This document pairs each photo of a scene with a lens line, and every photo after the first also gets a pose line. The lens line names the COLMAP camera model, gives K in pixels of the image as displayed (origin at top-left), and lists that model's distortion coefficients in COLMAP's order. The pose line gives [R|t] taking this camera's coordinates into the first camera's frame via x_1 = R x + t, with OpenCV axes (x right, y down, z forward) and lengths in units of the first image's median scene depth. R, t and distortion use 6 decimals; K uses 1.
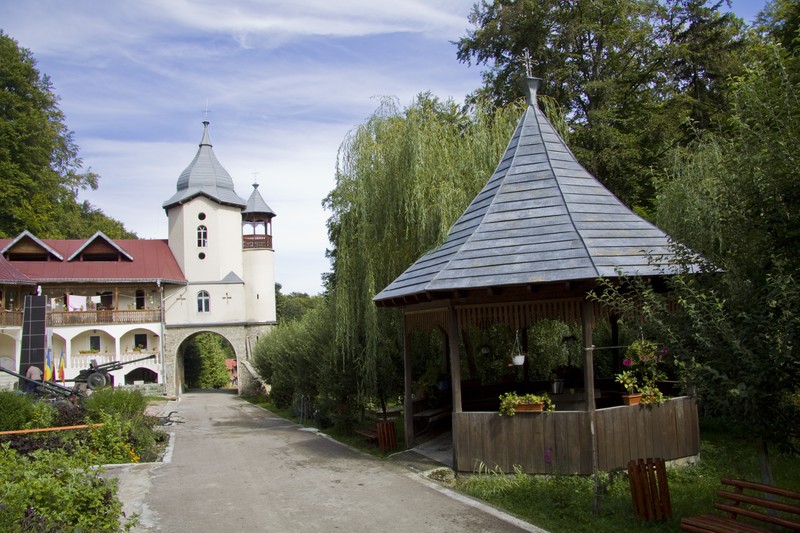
lens RADIAL K [[658.2, 0, 399.4], [0, 658.2, 294.9], [0, 0, 1]] dist [-0.195579, 0.150673]
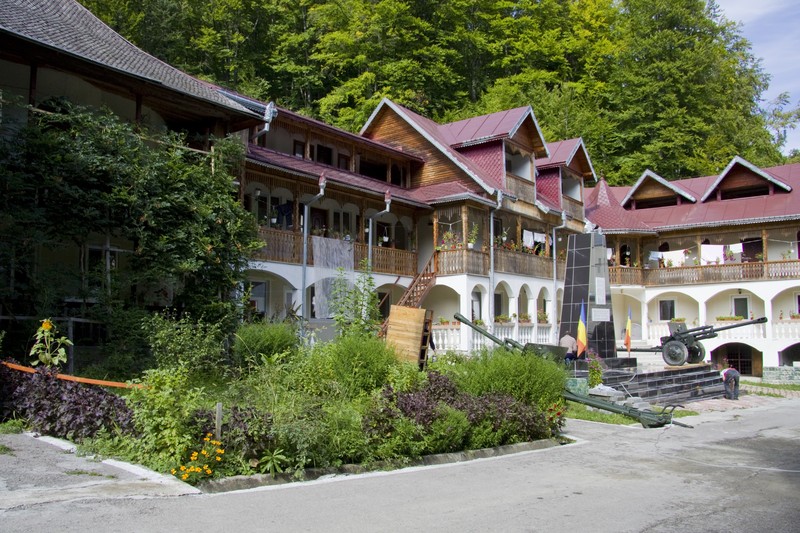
lens RADIAL K [[658.2, 0, 399.4], [0, 658.2, 294.9], [0, 0, 1]] dist [-0.195579, 0.150673]
pose [[0.411559, -0.013858, -0.911278, 0.029218], [0.038148, 0.999270, 0.002032, 0.042814], [0.910584, -0.035600, 0.411787, 0.314736]]
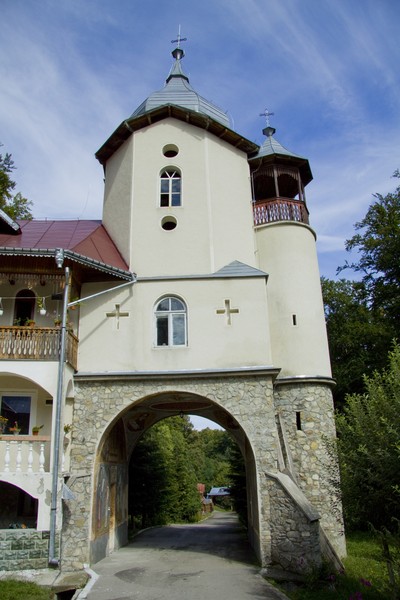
lens RADIAL K [[493.7, 0, 200.0], [0, 493.7, 300.0], [0, 0, 1]] dist [-0.195579, 0.150673]
pose [[0.972276, -0.061437, -0.225619, -0.215365], [-0.001740, 0.962941, -0.269708, 0.082596], [0.233828, 0.262623, 0.936138, 0.714266]]
